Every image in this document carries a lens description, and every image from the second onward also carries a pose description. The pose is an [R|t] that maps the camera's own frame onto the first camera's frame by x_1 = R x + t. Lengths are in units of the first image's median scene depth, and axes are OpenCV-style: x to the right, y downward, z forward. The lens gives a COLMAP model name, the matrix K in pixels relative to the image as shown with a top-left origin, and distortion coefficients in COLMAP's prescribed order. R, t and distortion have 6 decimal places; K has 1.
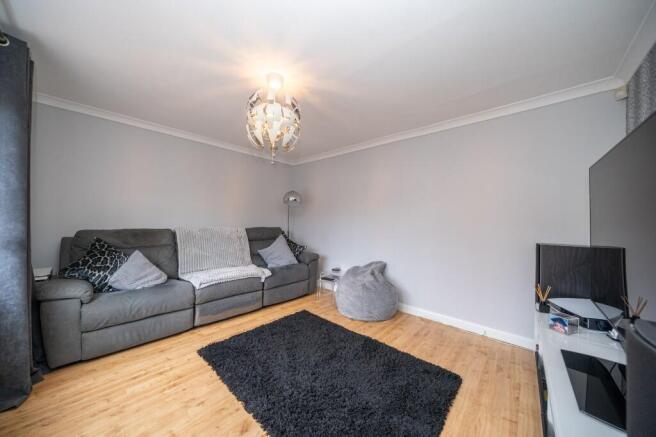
lens RADIAL K [[221.1, 0, 328.0], [0, 221.1, 218.5], [0, 0, 1]] dist [0.000270, 0.000019]
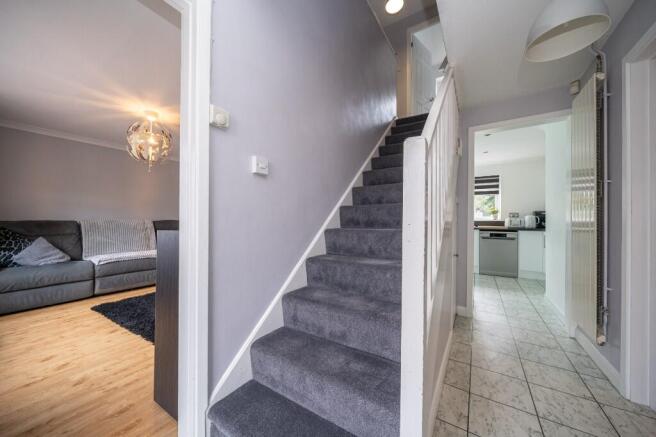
lens RADIAL K [[230.2, 0, 328.0], [0, 230.2, 218.5], [0, 0, 1]] dist [0.000746, 0.000086]
pose [[0.986721, -0.005826, 0.162317, 0.528964], [0.005321, 0.999980, 0.003541, 0.048400], [-0.162334, -0.002631, 0.986732, -0.549051]]
